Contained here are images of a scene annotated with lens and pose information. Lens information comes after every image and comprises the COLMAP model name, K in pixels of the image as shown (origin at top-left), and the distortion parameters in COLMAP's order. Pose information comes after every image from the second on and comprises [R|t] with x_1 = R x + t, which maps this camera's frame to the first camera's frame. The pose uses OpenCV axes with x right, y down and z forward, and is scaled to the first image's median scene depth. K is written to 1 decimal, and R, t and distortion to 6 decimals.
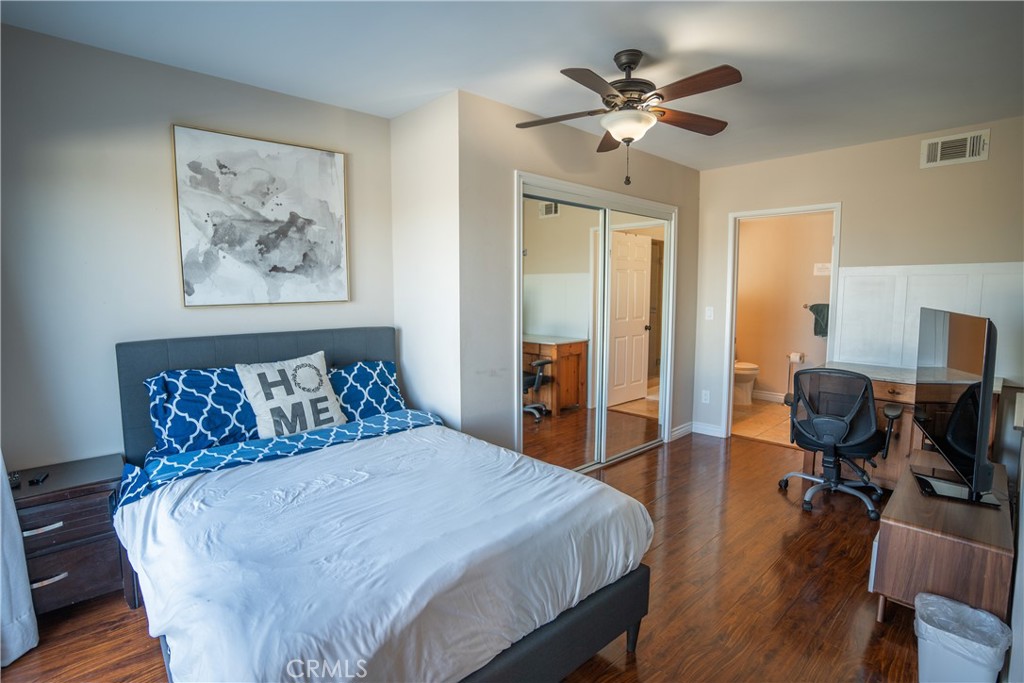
lens RADIAL K [[507.3, 0, 509.2], [0, 507.3, 338.5], [0, 0, 1]] dist [-0.072641, 0.035899]
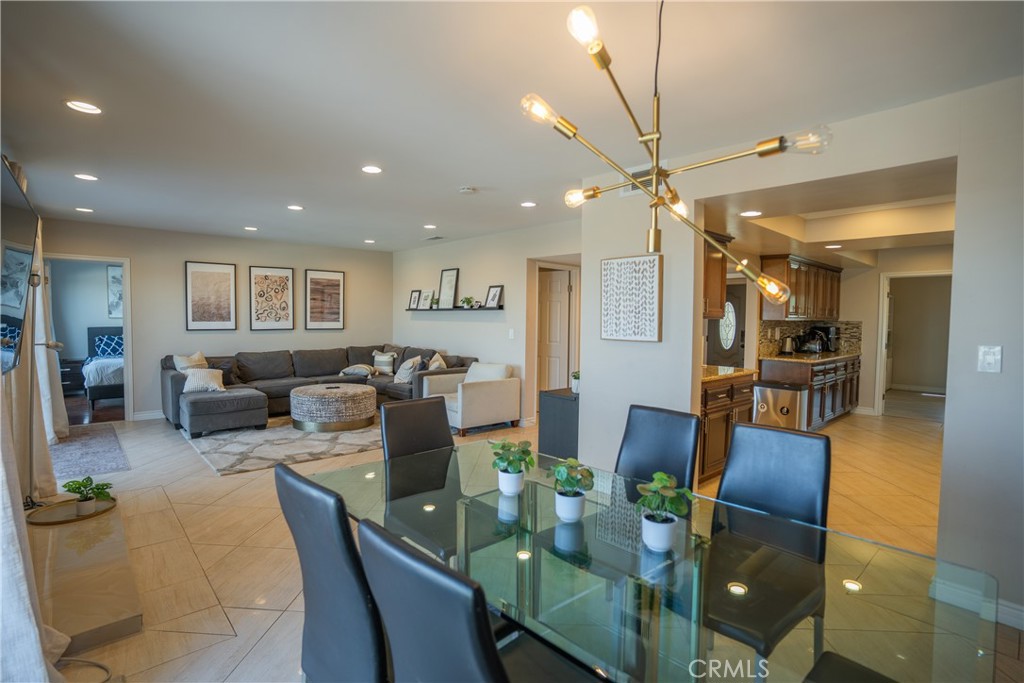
lens RADIAL K [[507.3, 0, 509.2], [0, 507.3, 338.5], [0, 0, 1]] dist [-0.072641, 0.035899]
pose [[0.999621, 0.012066, -0.024737, 2.357778], [-0.013372, 0.998486, -0.053360, 0.238874], [0.024056, 0.053670, 0.998269, -2.486532]]
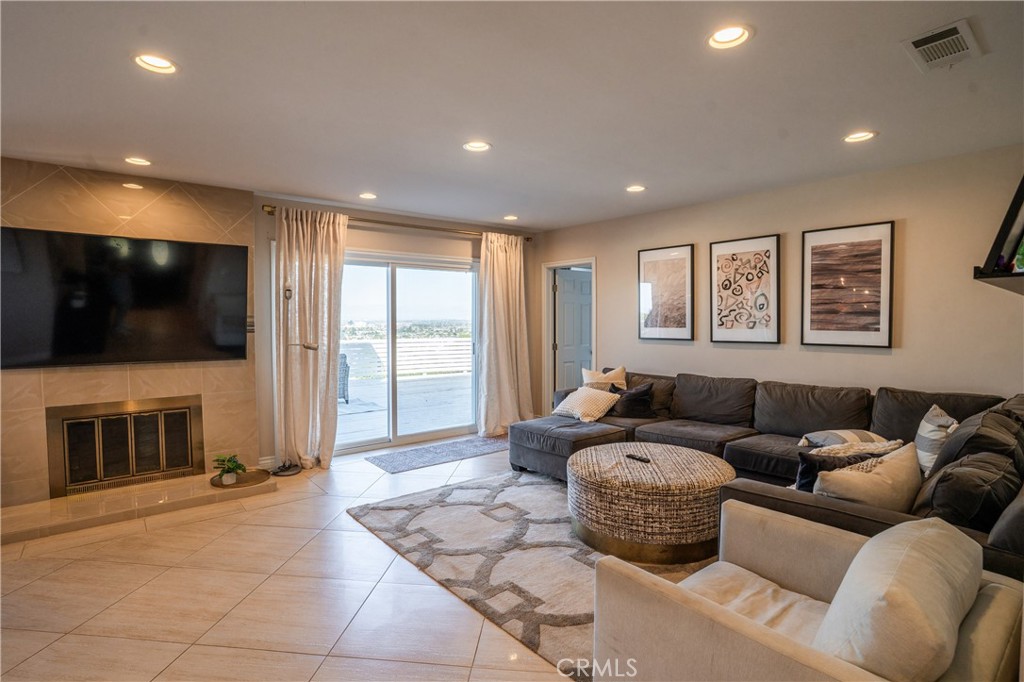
lens RADIAL K [[507.3, 0, 509.2], [0, 507.3, 338.0], [0, 0, 1]] dist [-0.072641, 0.035899]
pose [[-0.063055, 0.037742, -0.997296, 2.740599], [-0.092966, 0.994718, 0.043523, 0.018272], [0.993671, 0.095459, -0.059213, -0.149733]]
